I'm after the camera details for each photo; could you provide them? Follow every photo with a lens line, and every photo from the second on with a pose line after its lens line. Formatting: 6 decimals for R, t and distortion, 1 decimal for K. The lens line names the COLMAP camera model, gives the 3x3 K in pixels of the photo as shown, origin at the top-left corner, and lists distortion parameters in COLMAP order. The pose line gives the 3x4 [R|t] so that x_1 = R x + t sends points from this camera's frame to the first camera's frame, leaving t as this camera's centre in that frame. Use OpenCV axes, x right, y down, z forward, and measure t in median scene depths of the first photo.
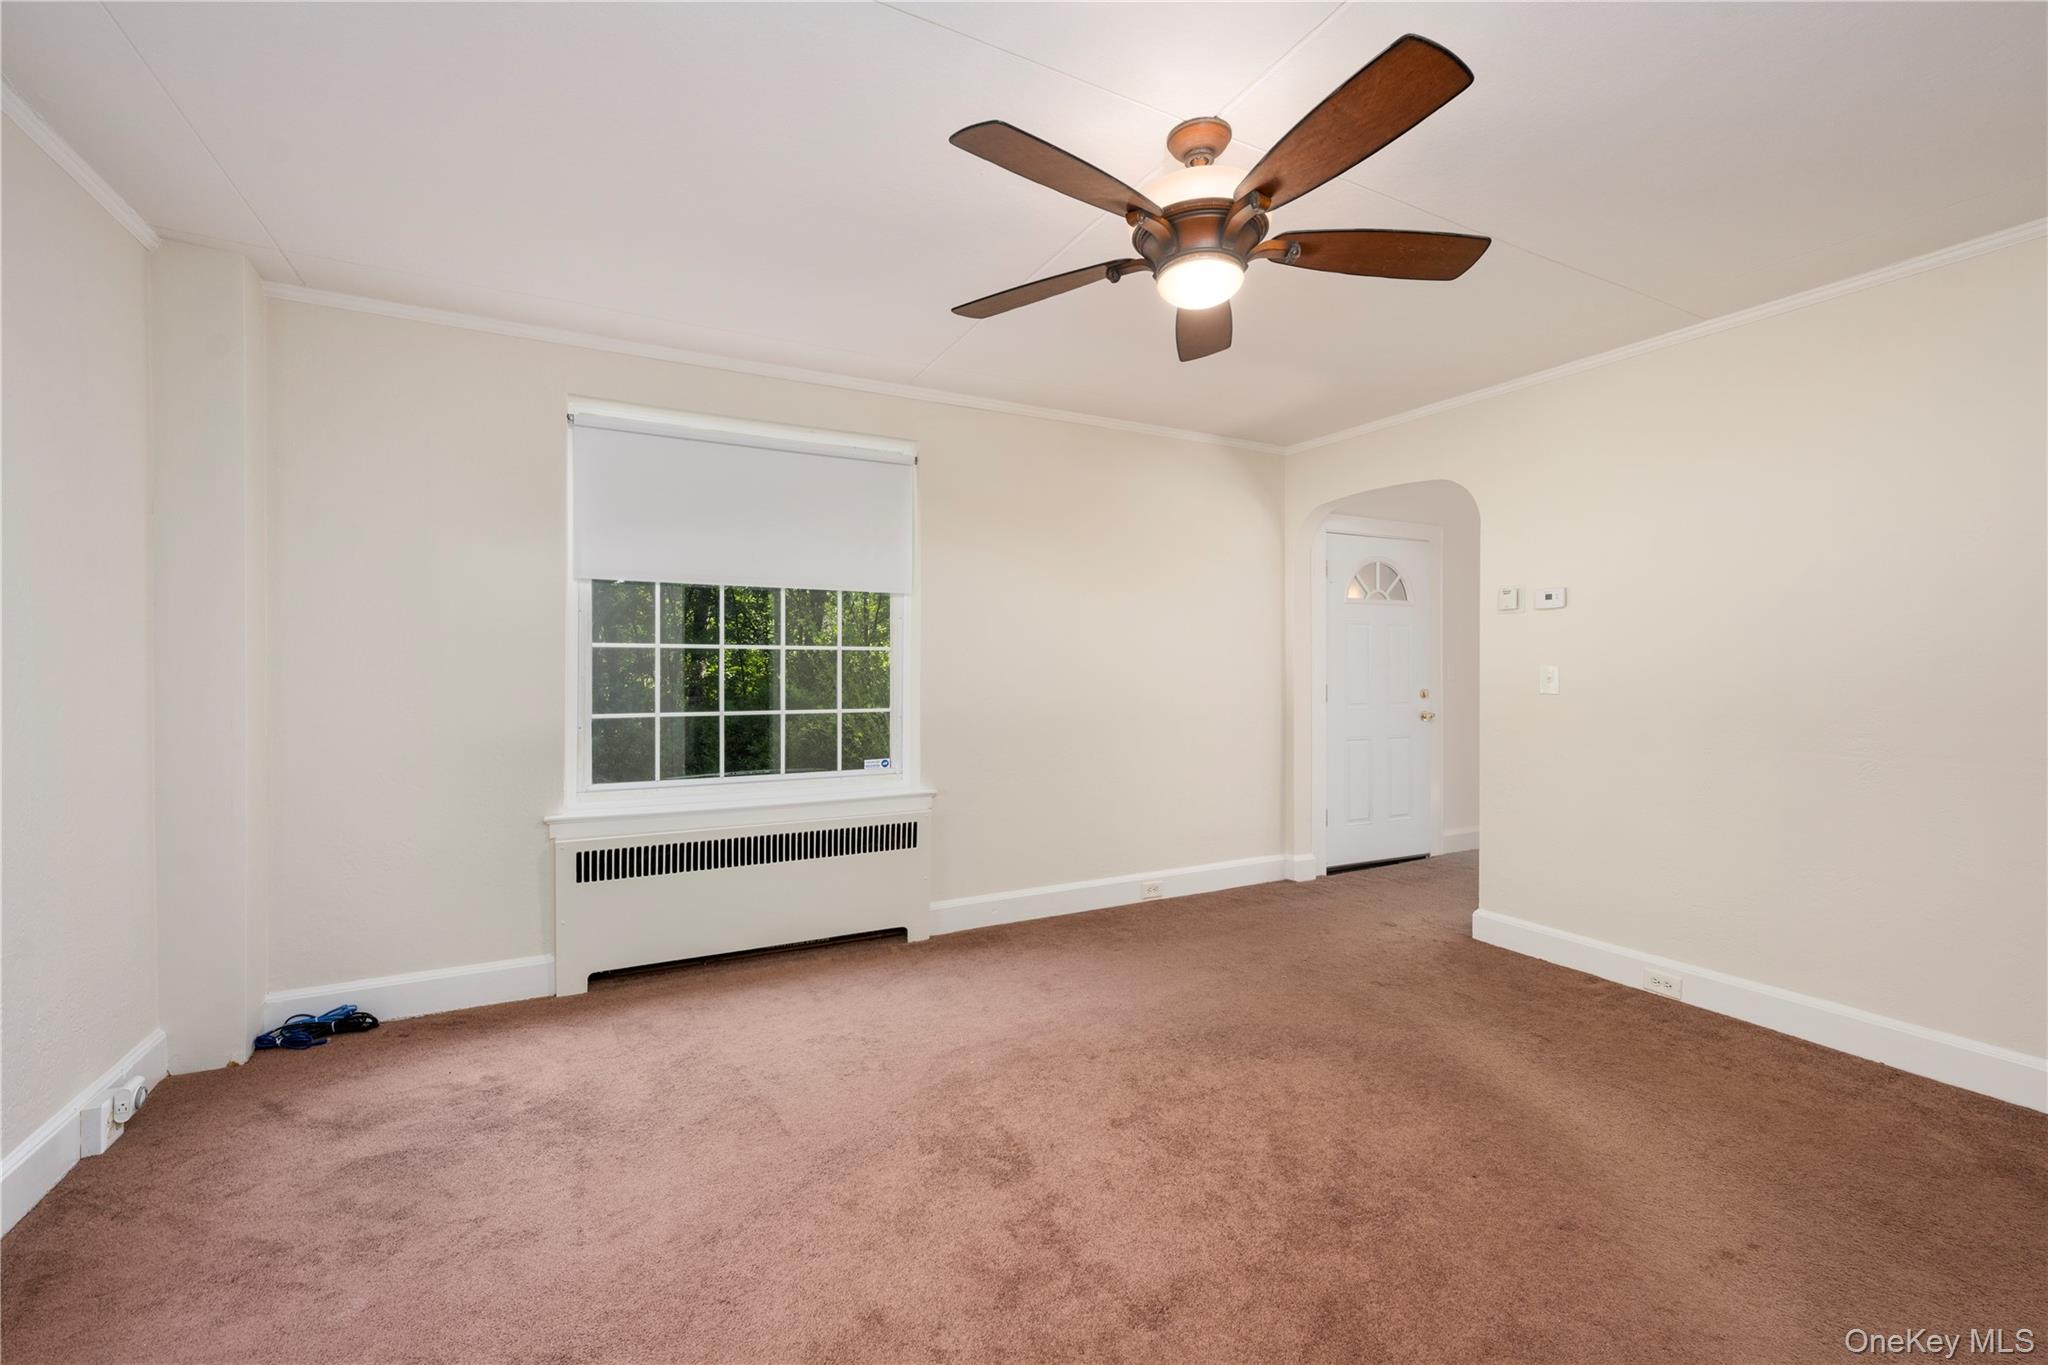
lens RADIAL K [[822.6, 0, 1002.2], [0, 822.6, 669.6], [0, 0, 1]] dist [-0.000209, 0.000030]
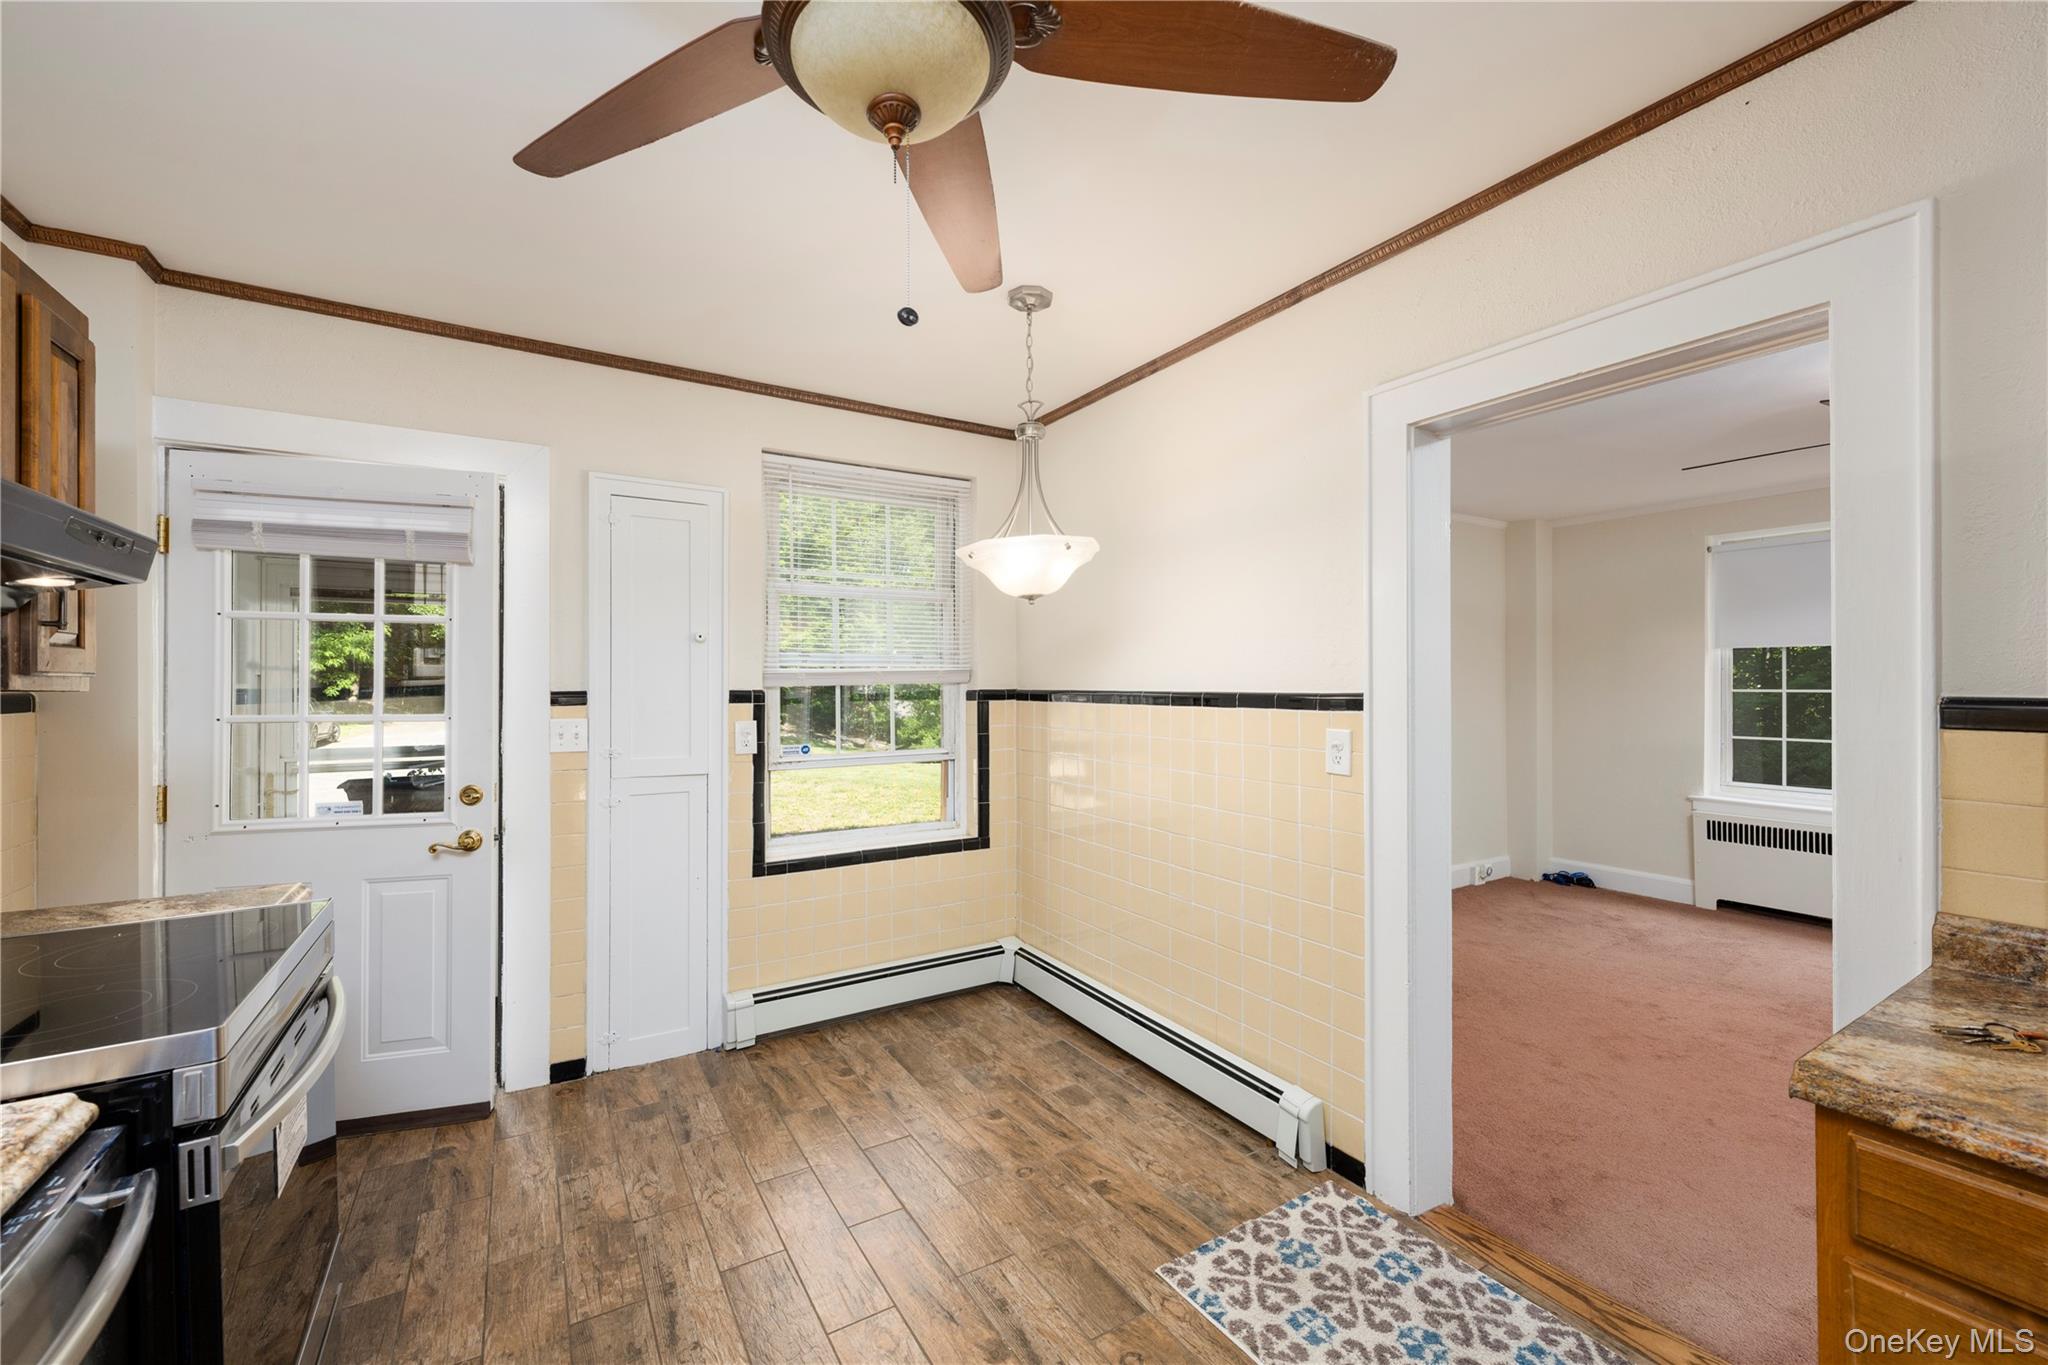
lens RADIAL K [[822.6, 0, 1007.9], [0, 822.6, 684.7], [0, 0, 1]] dist [-0.000209, 0.000030]
pose [[0.043997, -0.005629, -0.999016, 1.087475], [0.004019, 0.999977, -0.005457, -0.042580], [0.999024, -0.003775, 0.044019, -0.461363]]
